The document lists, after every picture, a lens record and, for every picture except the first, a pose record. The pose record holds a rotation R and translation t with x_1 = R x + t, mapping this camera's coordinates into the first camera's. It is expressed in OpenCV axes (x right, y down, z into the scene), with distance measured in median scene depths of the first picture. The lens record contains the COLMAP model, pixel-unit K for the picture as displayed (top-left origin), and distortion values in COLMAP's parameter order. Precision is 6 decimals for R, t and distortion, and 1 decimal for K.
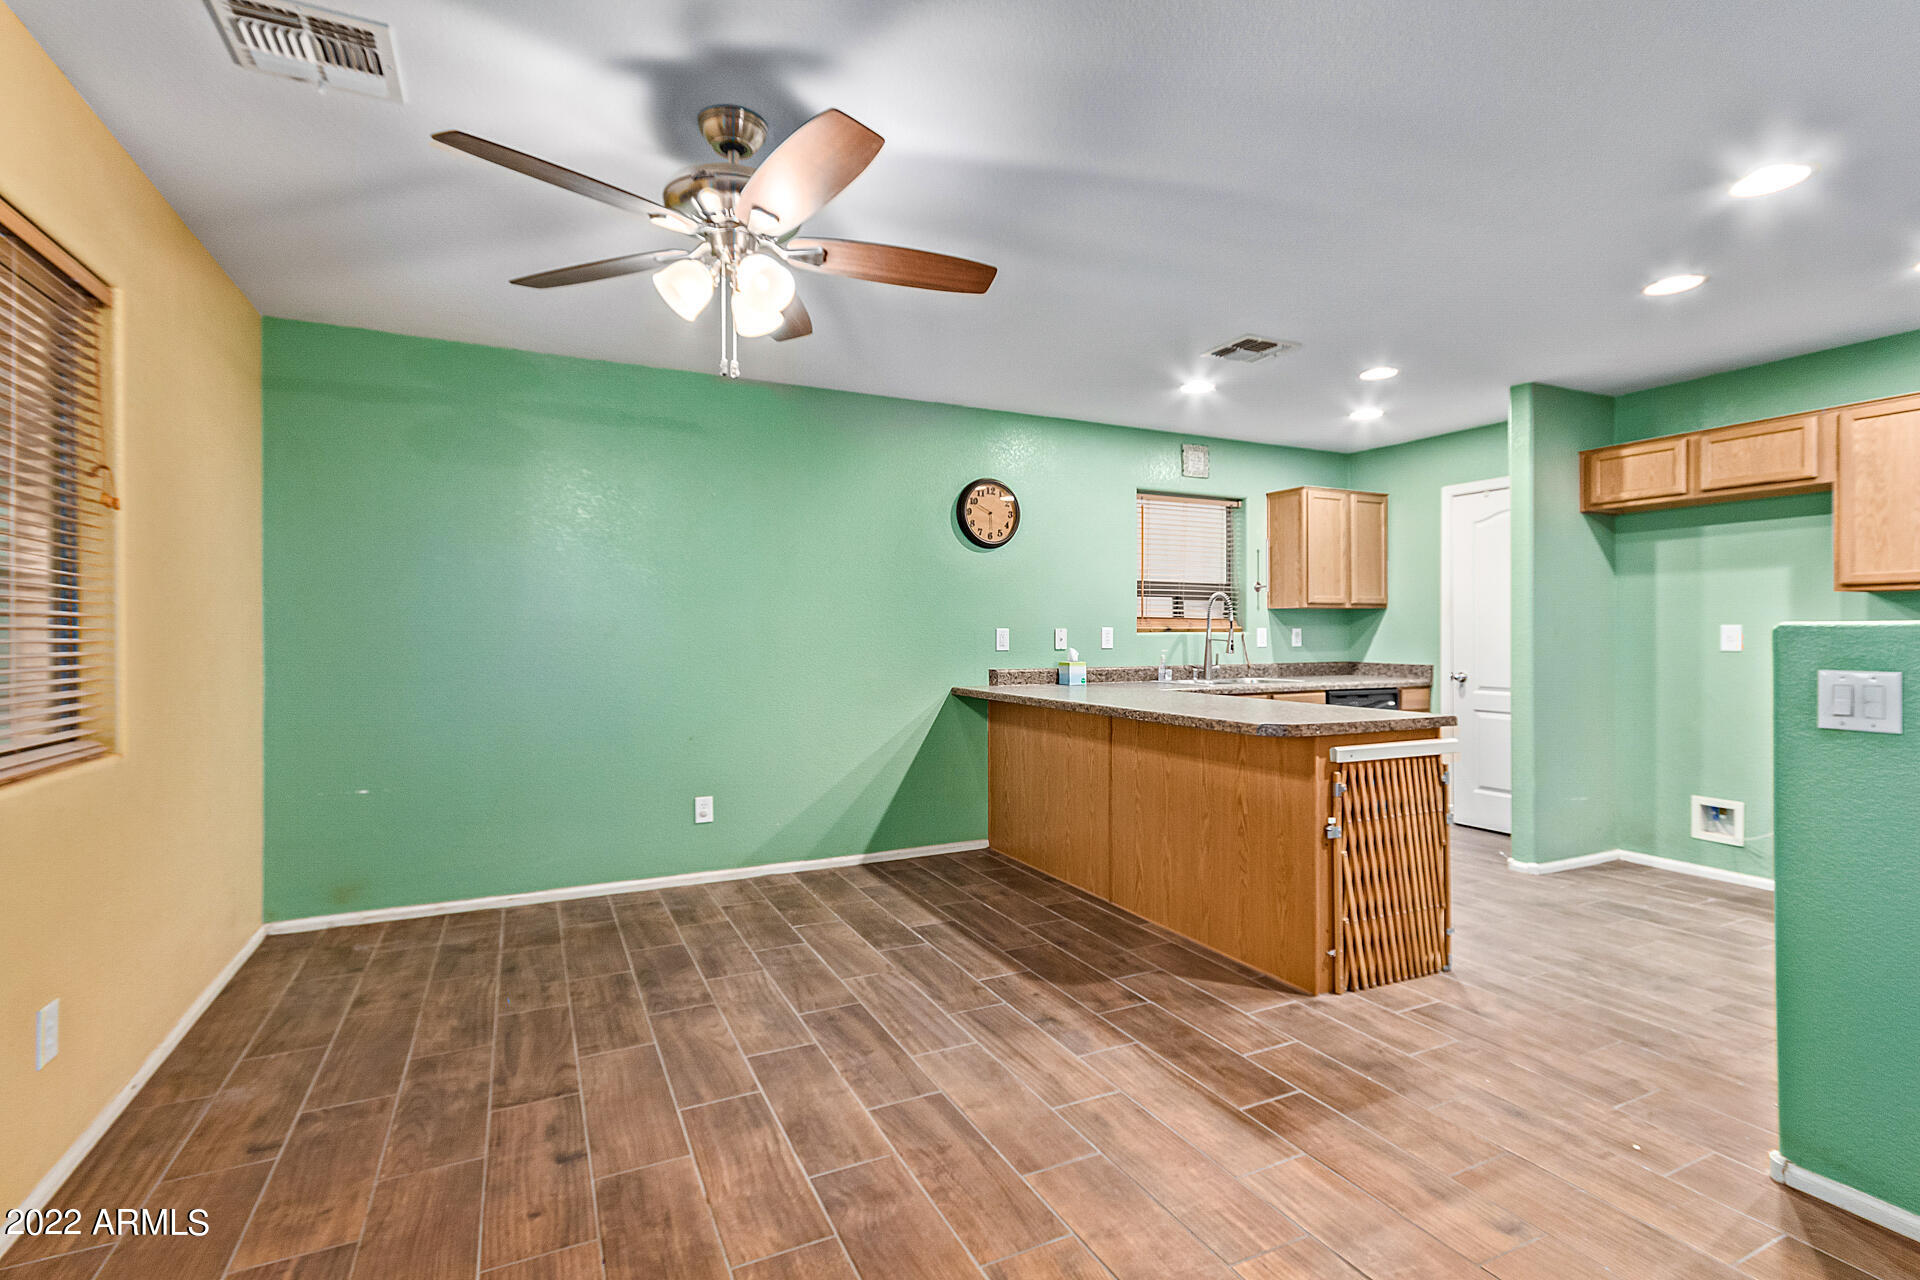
lens RADIAL K [[890.5, 0, 965.8], [0, 890.5, 632.7], [0, 0, 1]] dist [0.007602, 0.000447]
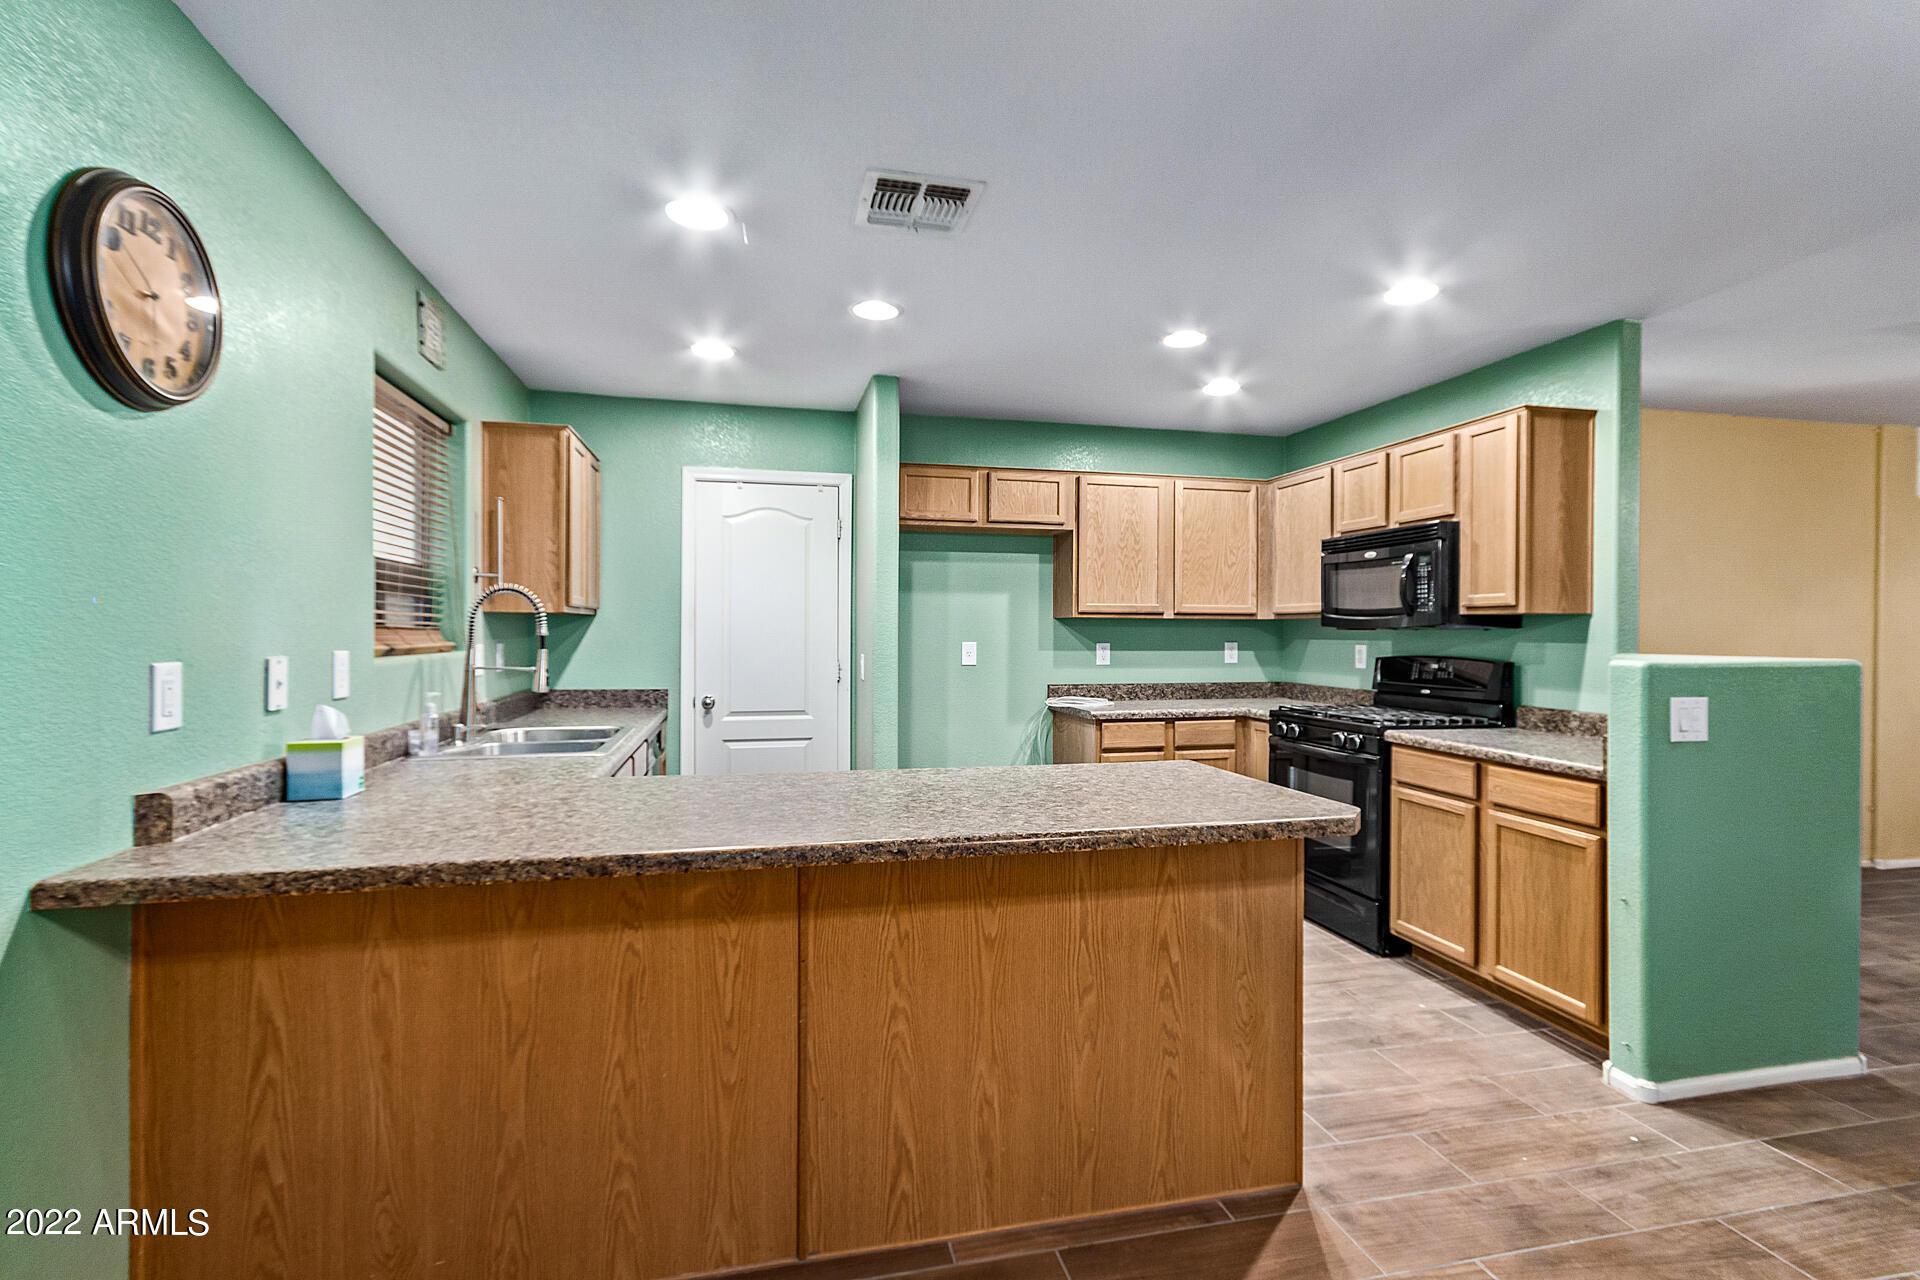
lens RADIAL K [[890.5, 0, 942.4], [0, 890.5, 639.6], [0, 0, 1]] dist [0.007602, 0.000447]
pose [[0.230143, -0.007102, 0.973131, -0.244477], [-0.006530, 0.999940, 0.008842, -0.020807], [-0.973135, -0.008390, 0.230083, 0.747830]]
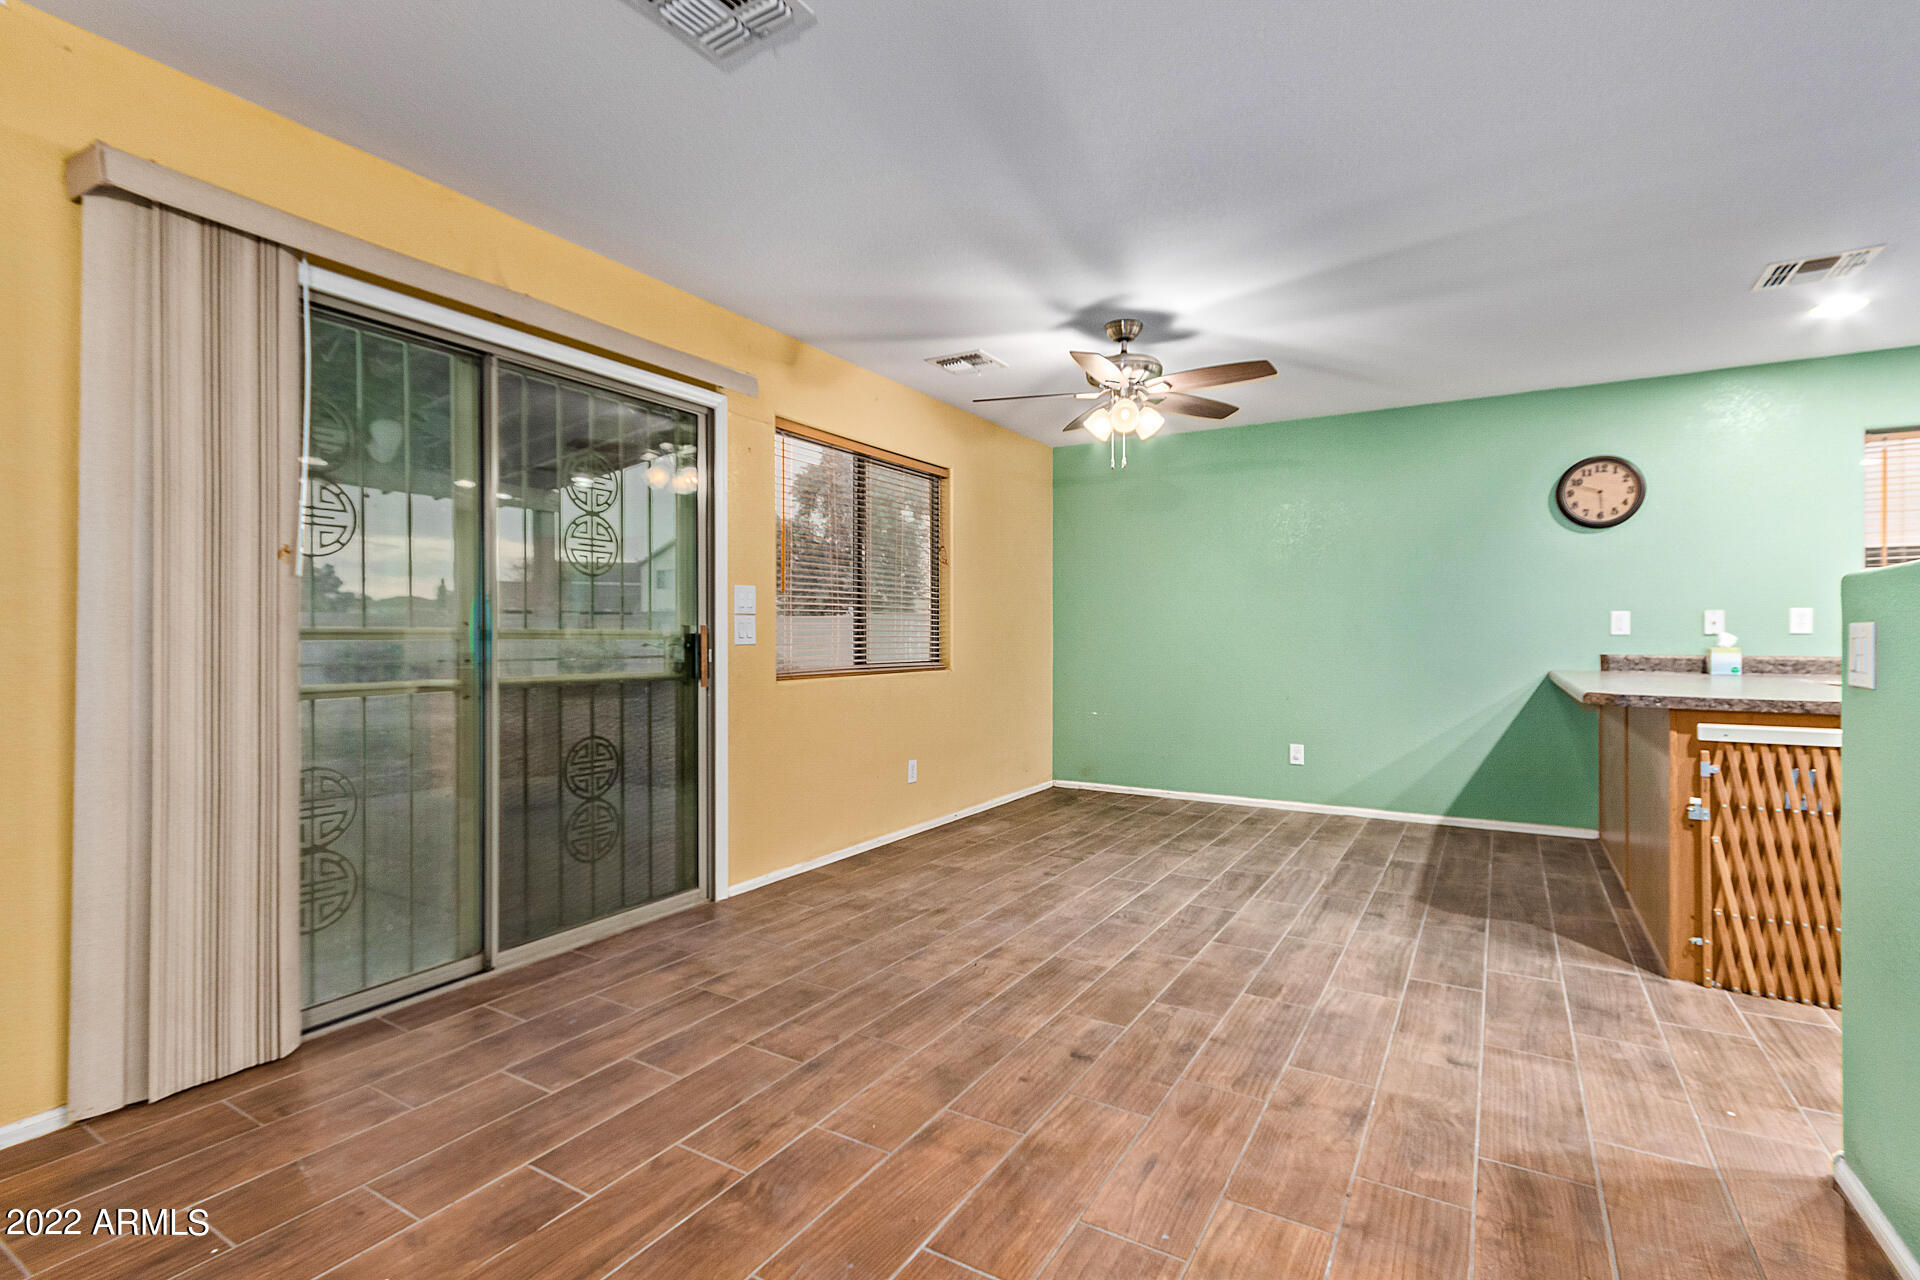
lens RADIAL K [[890.5, 0, 964.3], [0, 890.5, 636.9], [0, 0, 1]] dist [0.007602, 0.000447]
pose [[0.542988, 0.002620, -0.839736, 0.529511], [-0.000135, 0.999995, 0.003032, 0.022162], [0.839740, -0.001533, 0.542986, -0.115183]]
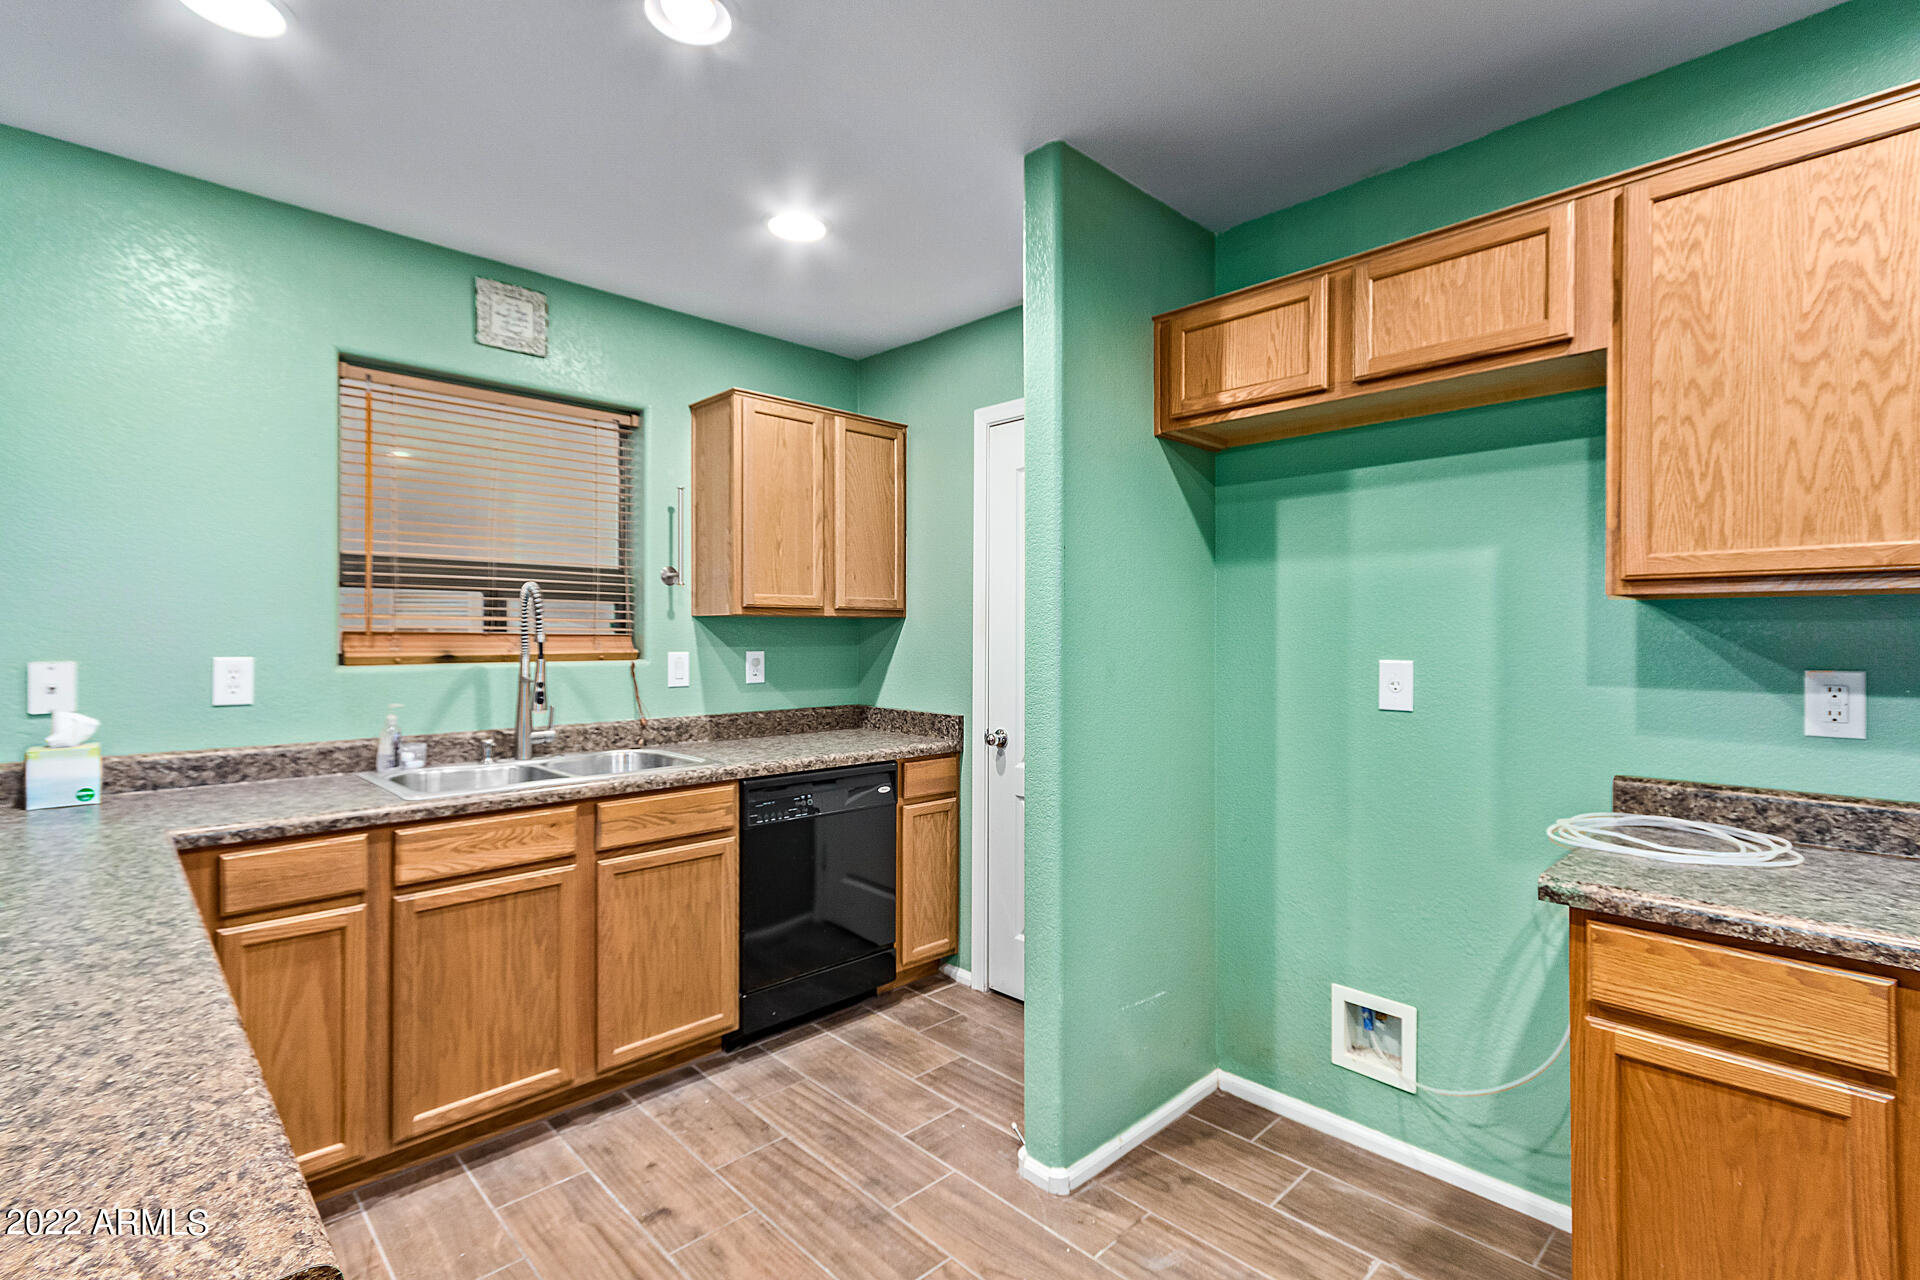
lens RADIAL K [[890.5, 0, 980.1], [0, 890.5, 642.7], [0, 0, 1]] dist [0.007602, 0.000447]
pose [[0.948014, -0.000493, 0.318228, 0.447684], [-0.002805, 0.999947, 0.009905, -0.022277], [-0.318216, -0.010283, 0.947962, 0.569693]]
